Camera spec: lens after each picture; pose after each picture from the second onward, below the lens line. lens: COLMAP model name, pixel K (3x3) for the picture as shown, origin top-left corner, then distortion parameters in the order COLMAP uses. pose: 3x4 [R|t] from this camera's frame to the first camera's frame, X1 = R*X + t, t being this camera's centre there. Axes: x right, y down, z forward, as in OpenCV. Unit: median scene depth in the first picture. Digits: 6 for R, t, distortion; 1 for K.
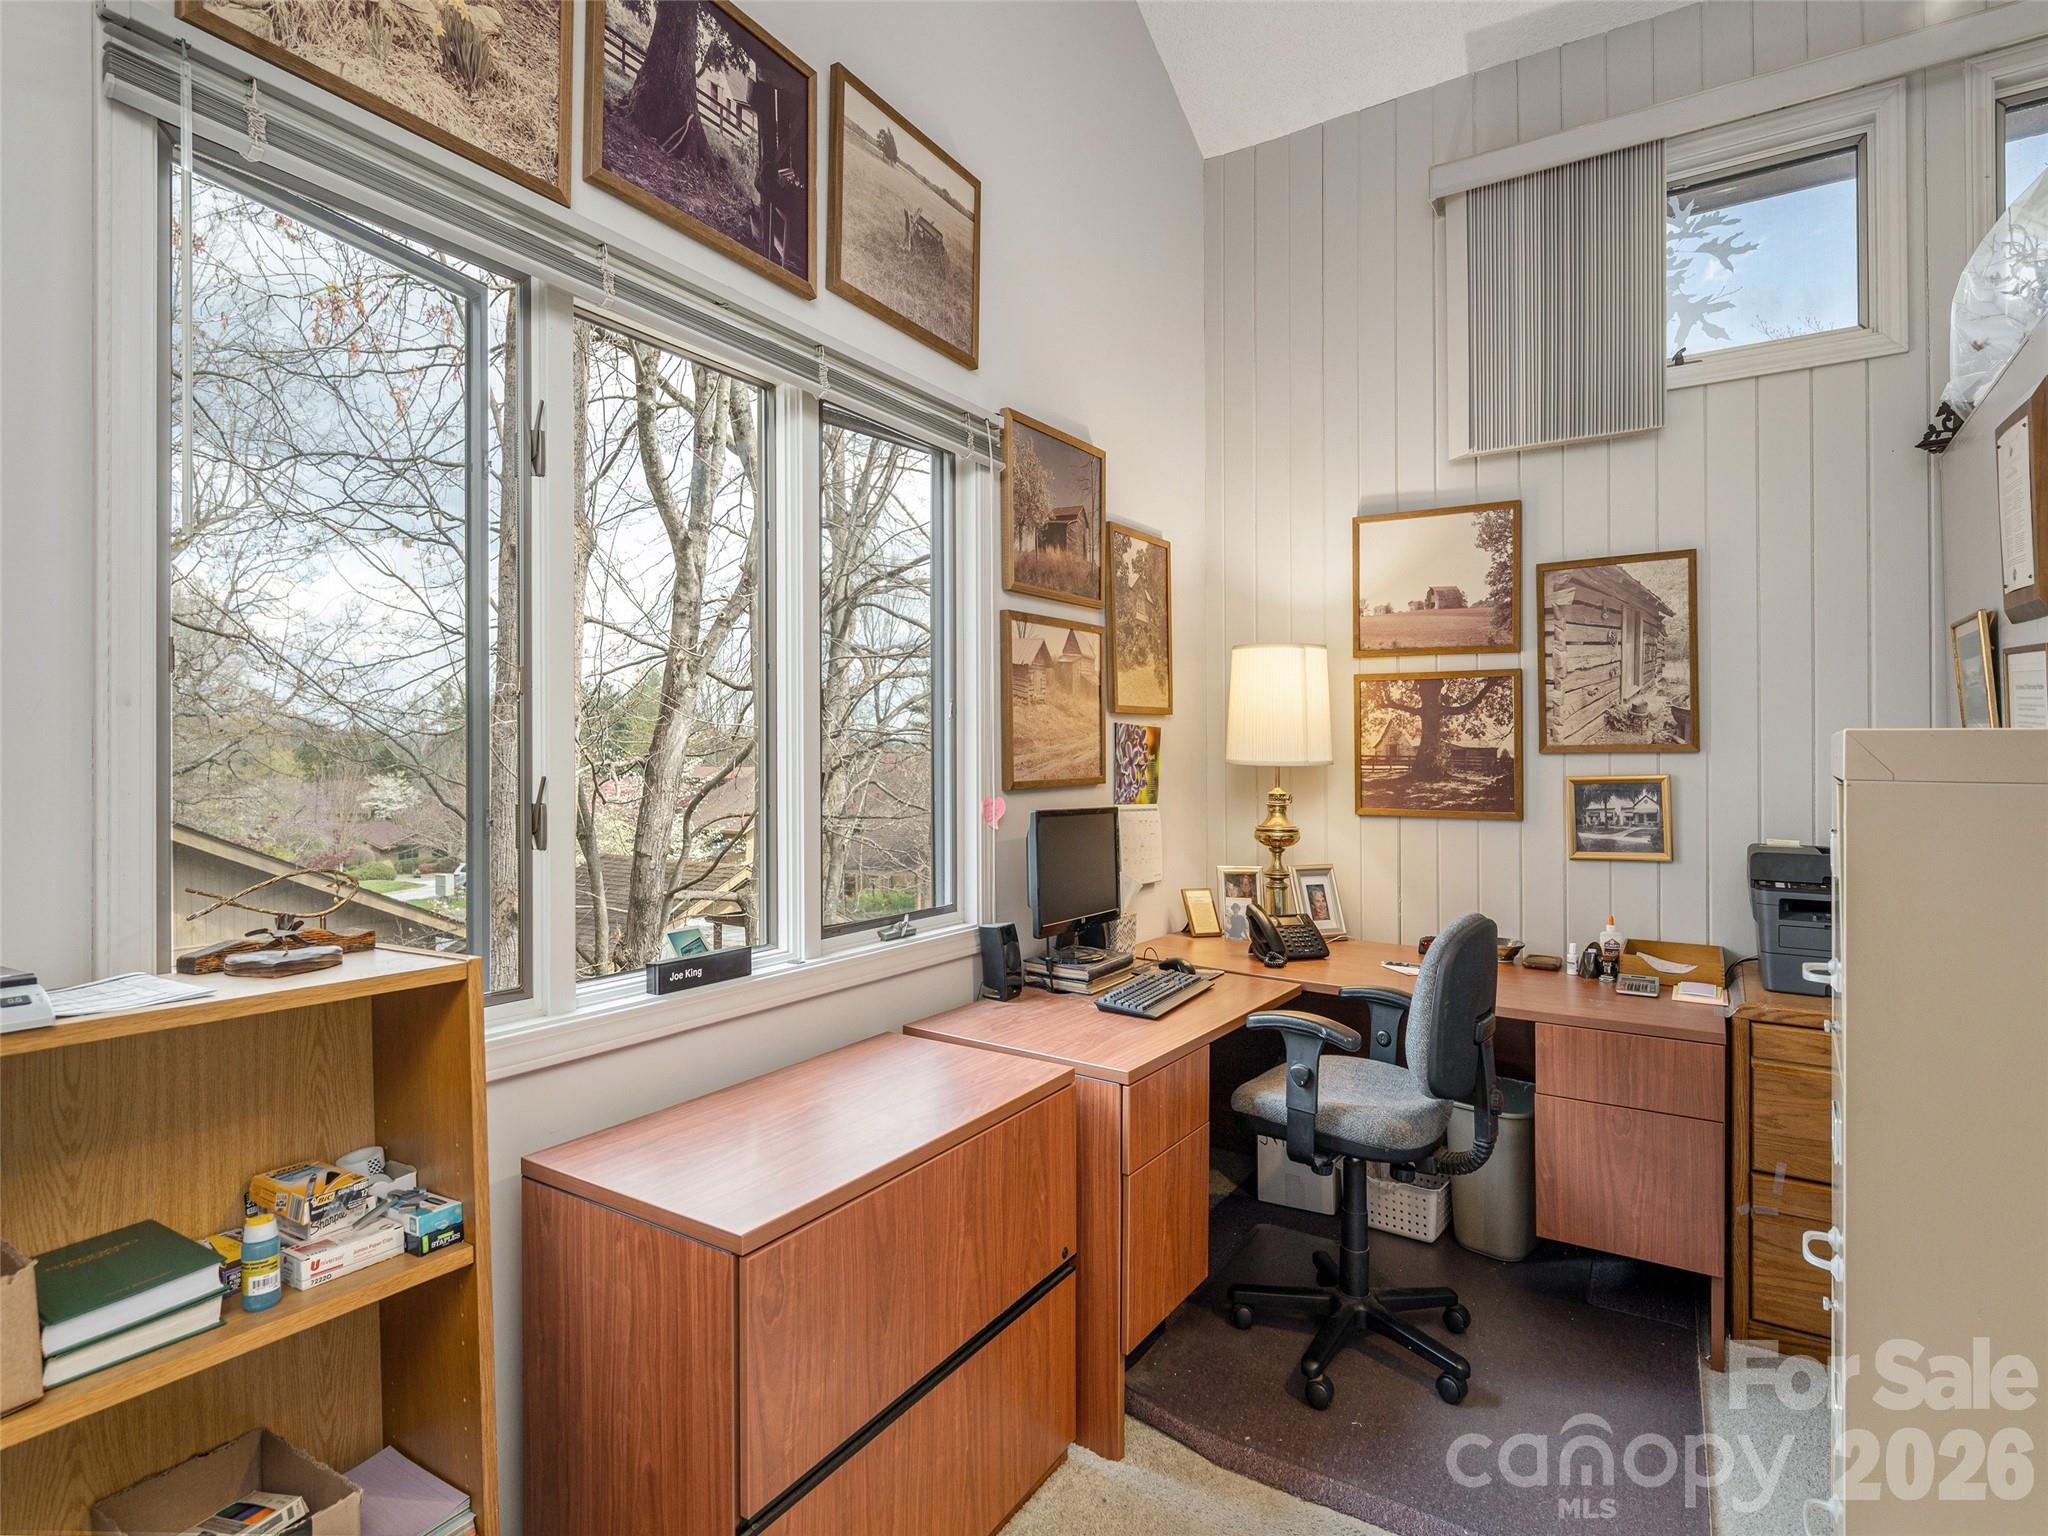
lens RADIAL K [[1043.5, 0, 1016.8], [0, 1043.5, 757.4], [0, 0, 1]] dist [-0.002979, -0.000939]
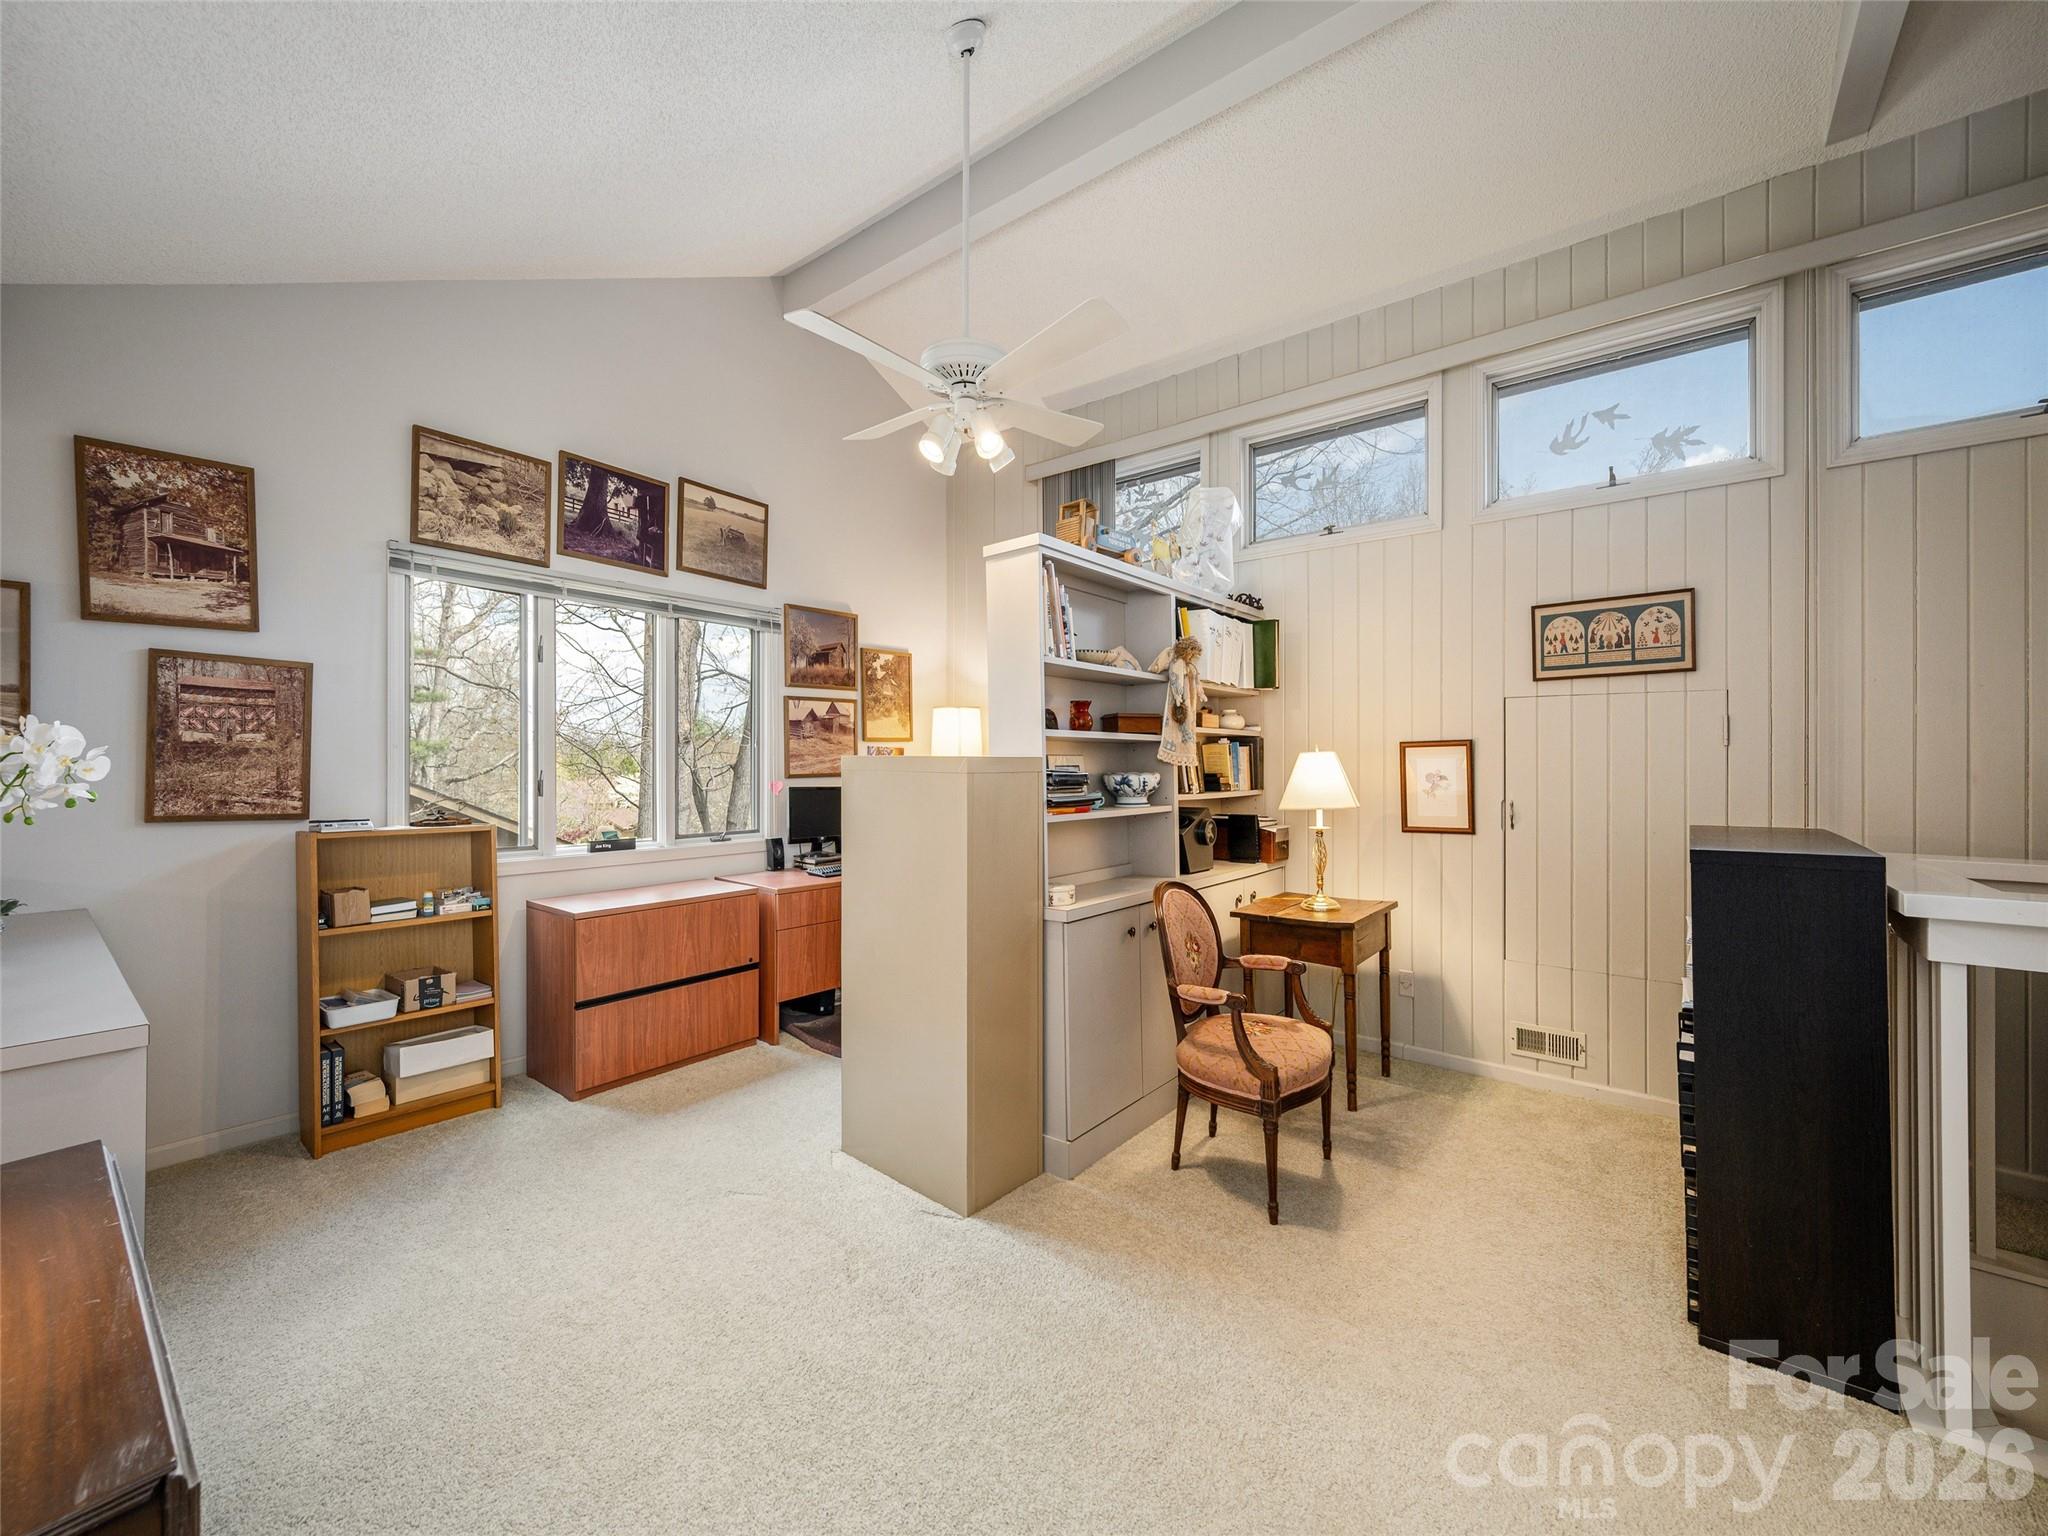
lens RADIAL K [[815.6, 0, 1020.9], [0, 815.6, 760.7], [0, 0, 1]] dist [0.001427, -0.000492]
pose [[0.995194, 0.000579, -0.097918, 0.770550], [-0.000685, 0.999999, -0.001043, -0.004186], [0.097917, 0.001105, 0.995194, -0.779268]]
